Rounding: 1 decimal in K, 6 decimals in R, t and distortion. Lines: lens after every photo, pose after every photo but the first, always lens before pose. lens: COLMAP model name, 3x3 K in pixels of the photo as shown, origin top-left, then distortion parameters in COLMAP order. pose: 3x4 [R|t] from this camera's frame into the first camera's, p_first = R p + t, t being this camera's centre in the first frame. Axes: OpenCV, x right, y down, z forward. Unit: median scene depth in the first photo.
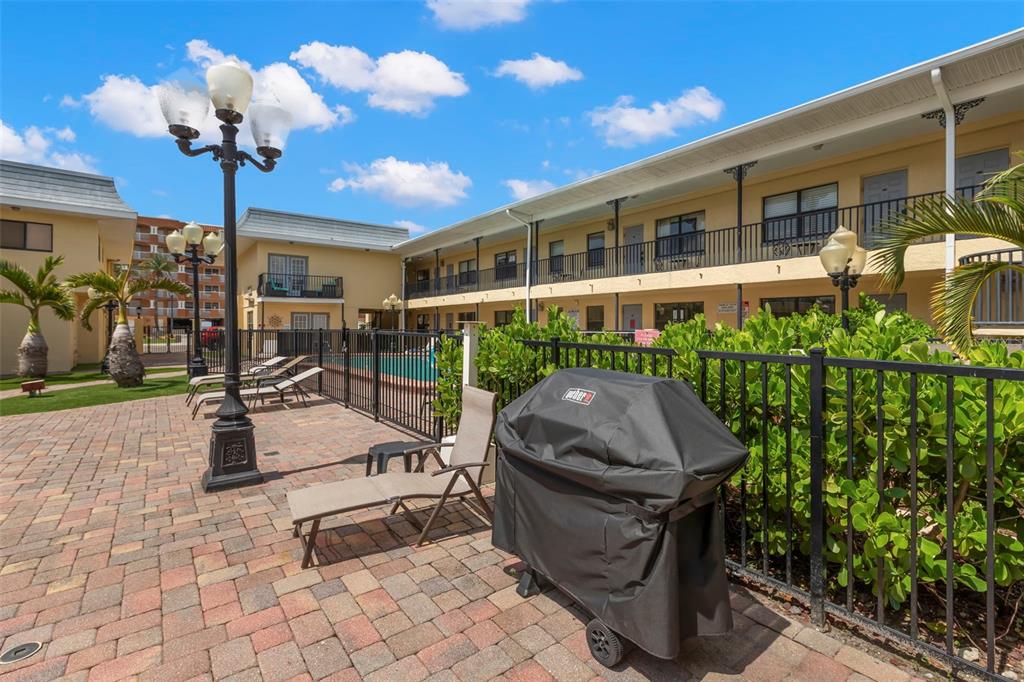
lens RADIAL K [[459.5, 0, 513.6], [0, 459.5, 332.0], [0, 0, 1]] dist [0.001578, -0.000260]
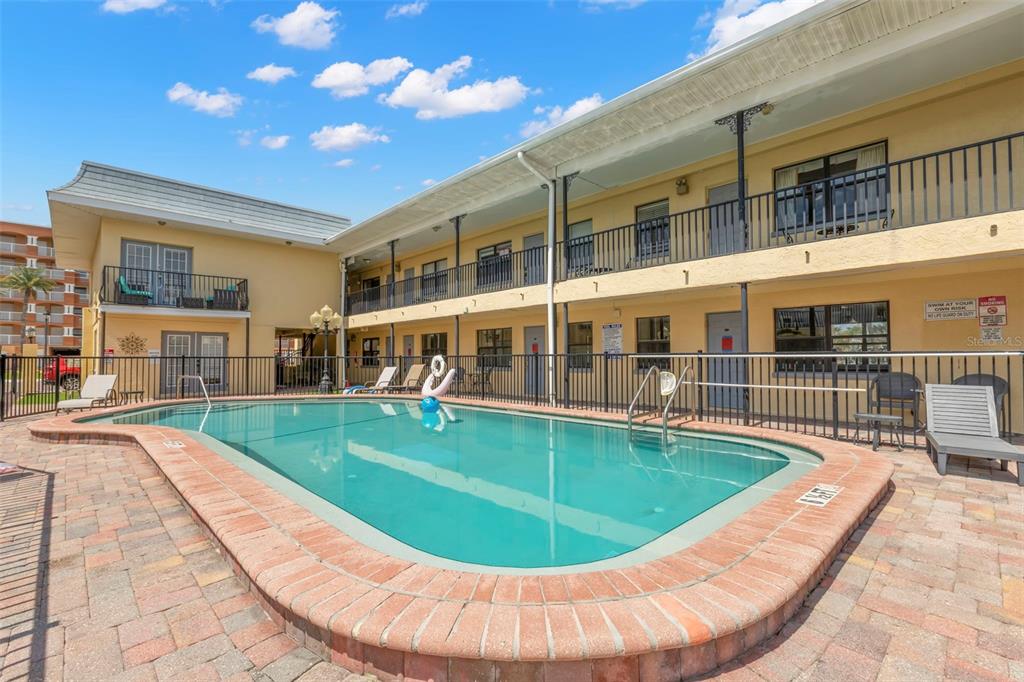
lens RADIAL K [[459.5, 0, 510.6], [0, 459.5, 346.0], [0, 0, 1]] dist [0.001578, -0.000260]
pose [[0.994281, -0.002941, 0.106753, -0.063875], [0.006719, 0.999363, -0.035054, 0.003821], [-0.106582, 0.035571, 0.993667, 0.299627]]
